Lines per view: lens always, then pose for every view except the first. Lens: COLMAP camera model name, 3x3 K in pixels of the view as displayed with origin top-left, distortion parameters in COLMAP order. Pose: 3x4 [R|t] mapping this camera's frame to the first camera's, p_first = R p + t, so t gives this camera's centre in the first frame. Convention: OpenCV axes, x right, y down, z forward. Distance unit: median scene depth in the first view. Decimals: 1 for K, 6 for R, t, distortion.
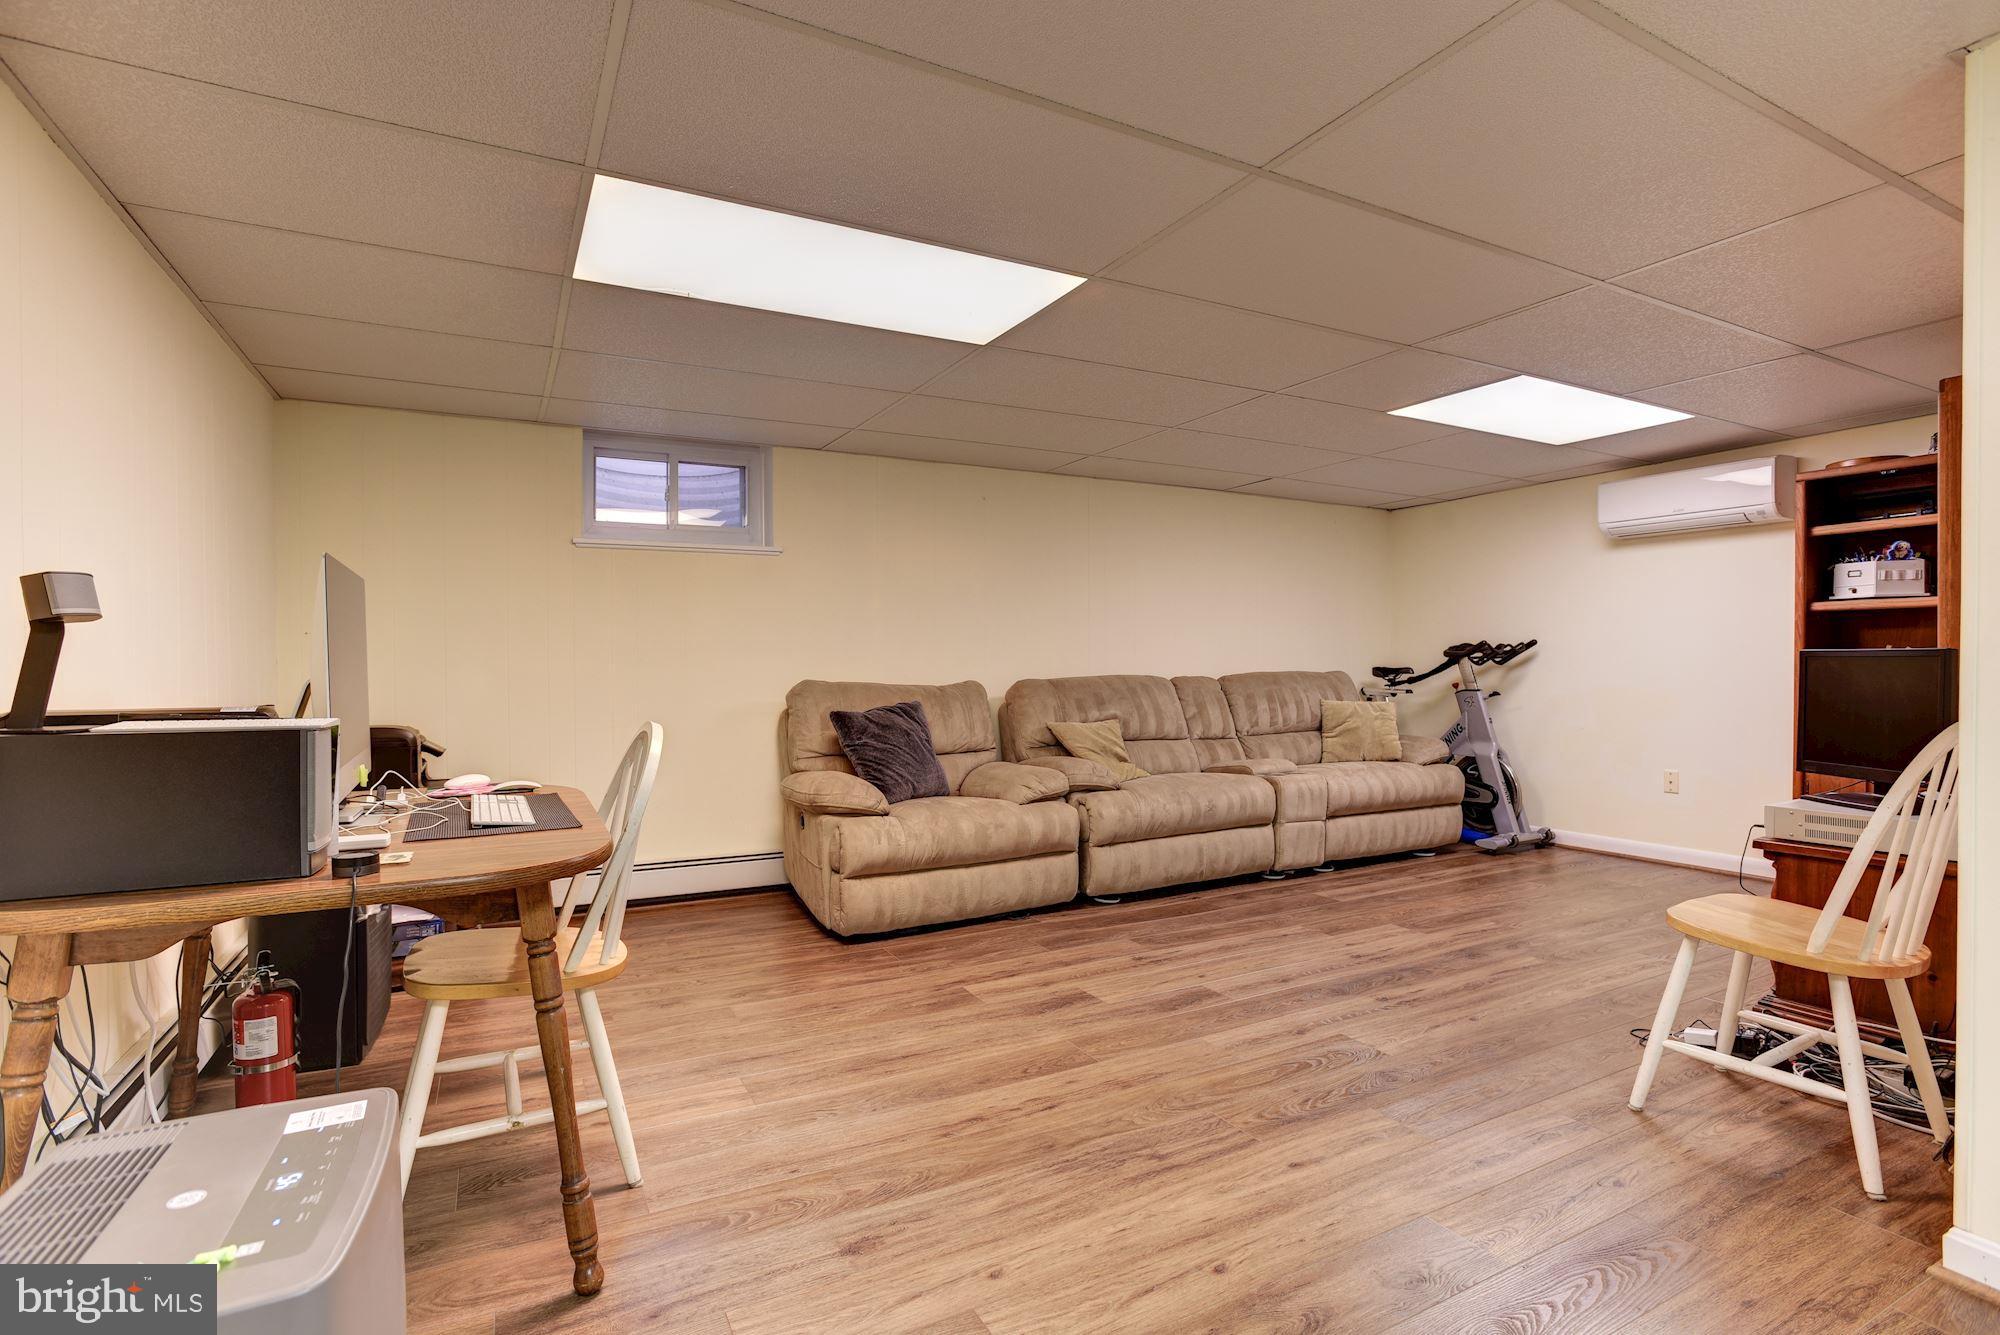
lens RADIAL K [[956.2, 0, 1013.4], [0, 956.2, 672.0], [0, 0, 1]] dist [-0.002043, 0.000324]
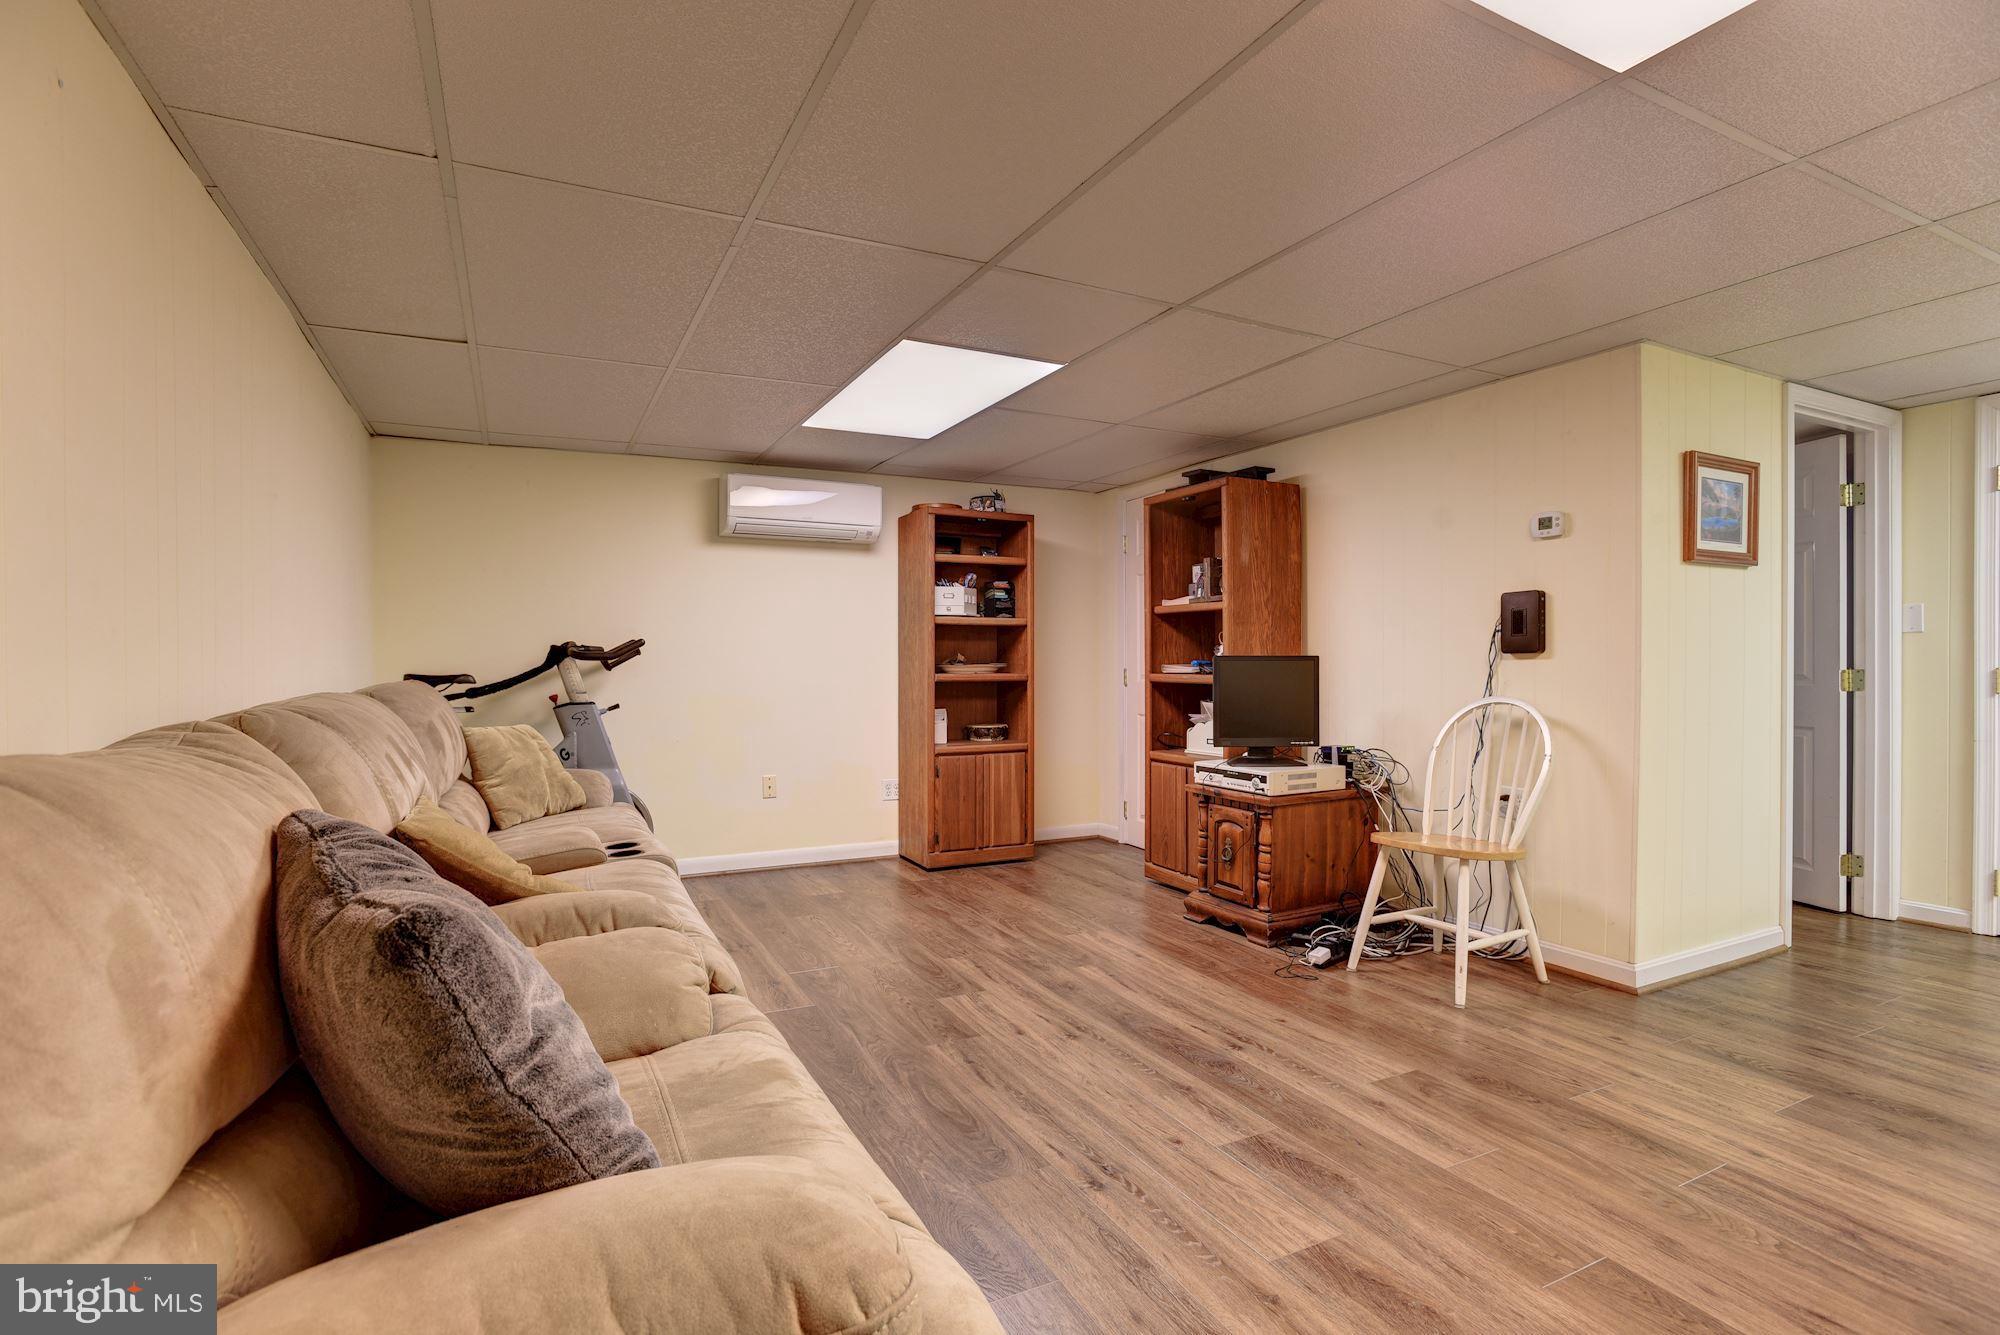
lens RADIAL K [[956.2, 0, 1013.4], [0, 956.2, 672.0], [0, 0, 1]] dist [-0.002043, 0.000324]
pose [[0.022731, -0.004451, 0.999732, -0.439038], [0.010597, 0.999935, 0.004211, -0.008448], [-0.999685, 0.010499, 0.022776, 1.041644]]
